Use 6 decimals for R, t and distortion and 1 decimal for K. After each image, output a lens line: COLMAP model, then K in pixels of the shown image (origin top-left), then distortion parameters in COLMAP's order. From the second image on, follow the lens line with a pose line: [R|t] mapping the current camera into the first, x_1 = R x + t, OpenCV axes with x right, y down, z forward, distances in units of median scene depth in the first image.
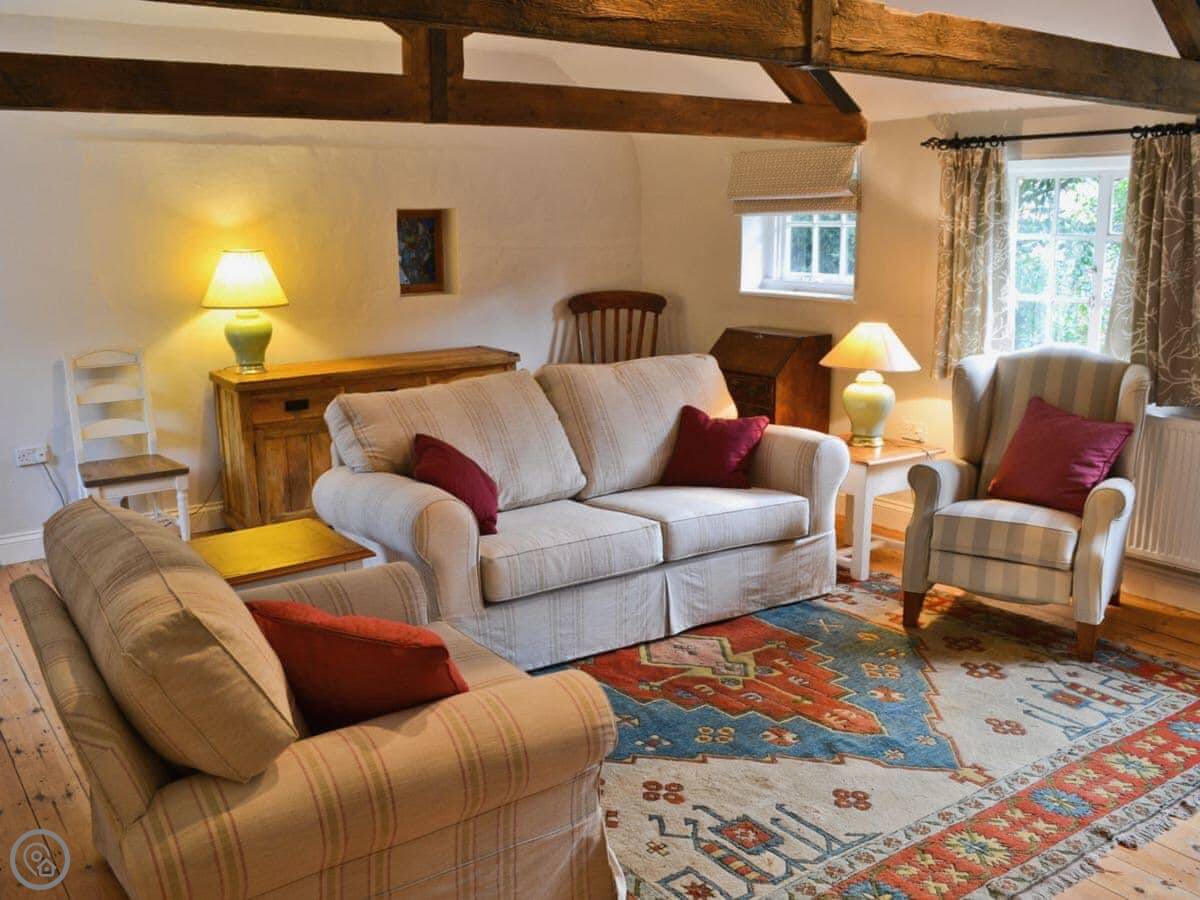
lens RADIAL K [[1119.3, 0, 605.9], [0, 1119.3, 449.0], [0, 0, 1]] dist [-0.081841, 0.000000]
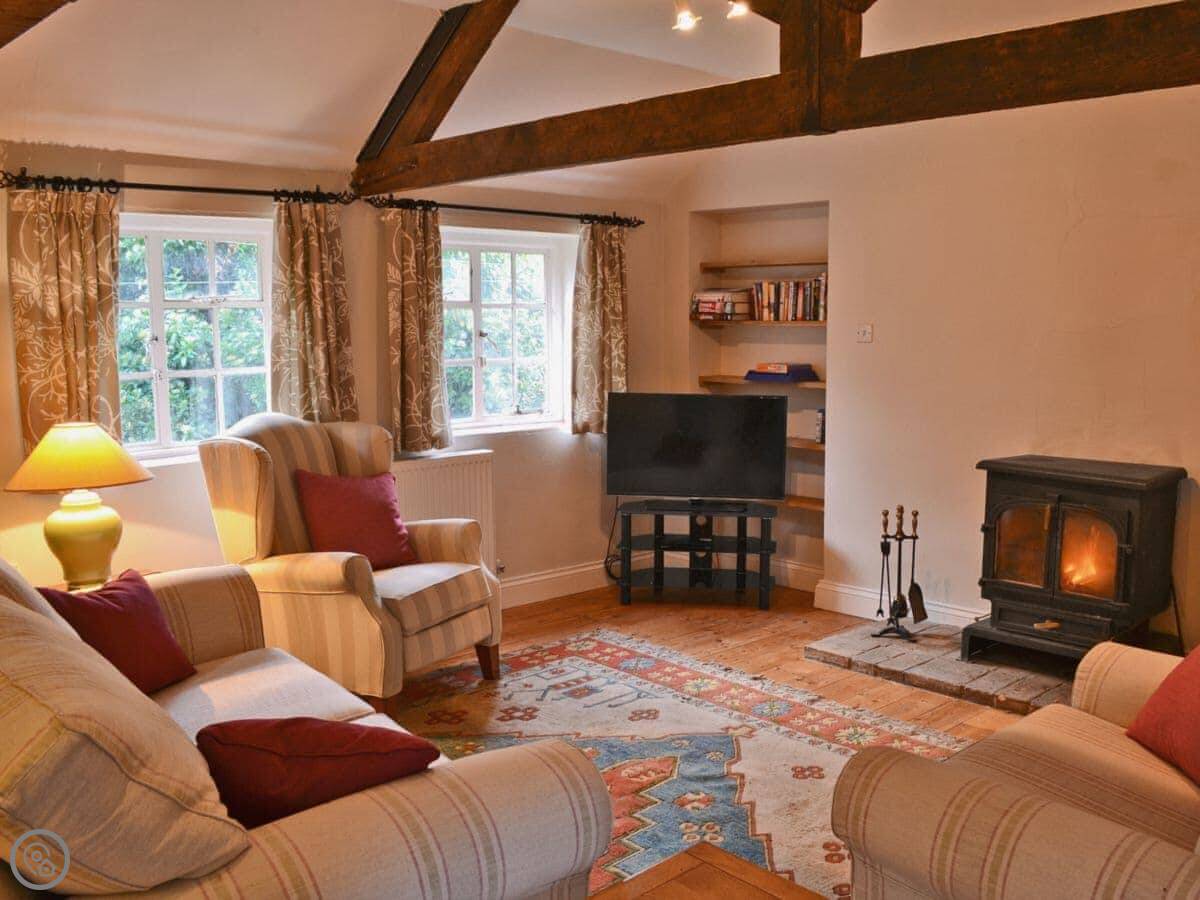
lens RADIAL K [[1119.3, 0, 607.0], [0, 1119.3, 454.8], [0, 0, 1]] dist [-0.081841, 0.000000]
pose [[-0.143443, -0.114523, 0.983010, -0.690790], [0.202875, 0.968785, 0.142469, -0.170355], [-0.968641, 0.219864, -0.115731, 1.041700]]
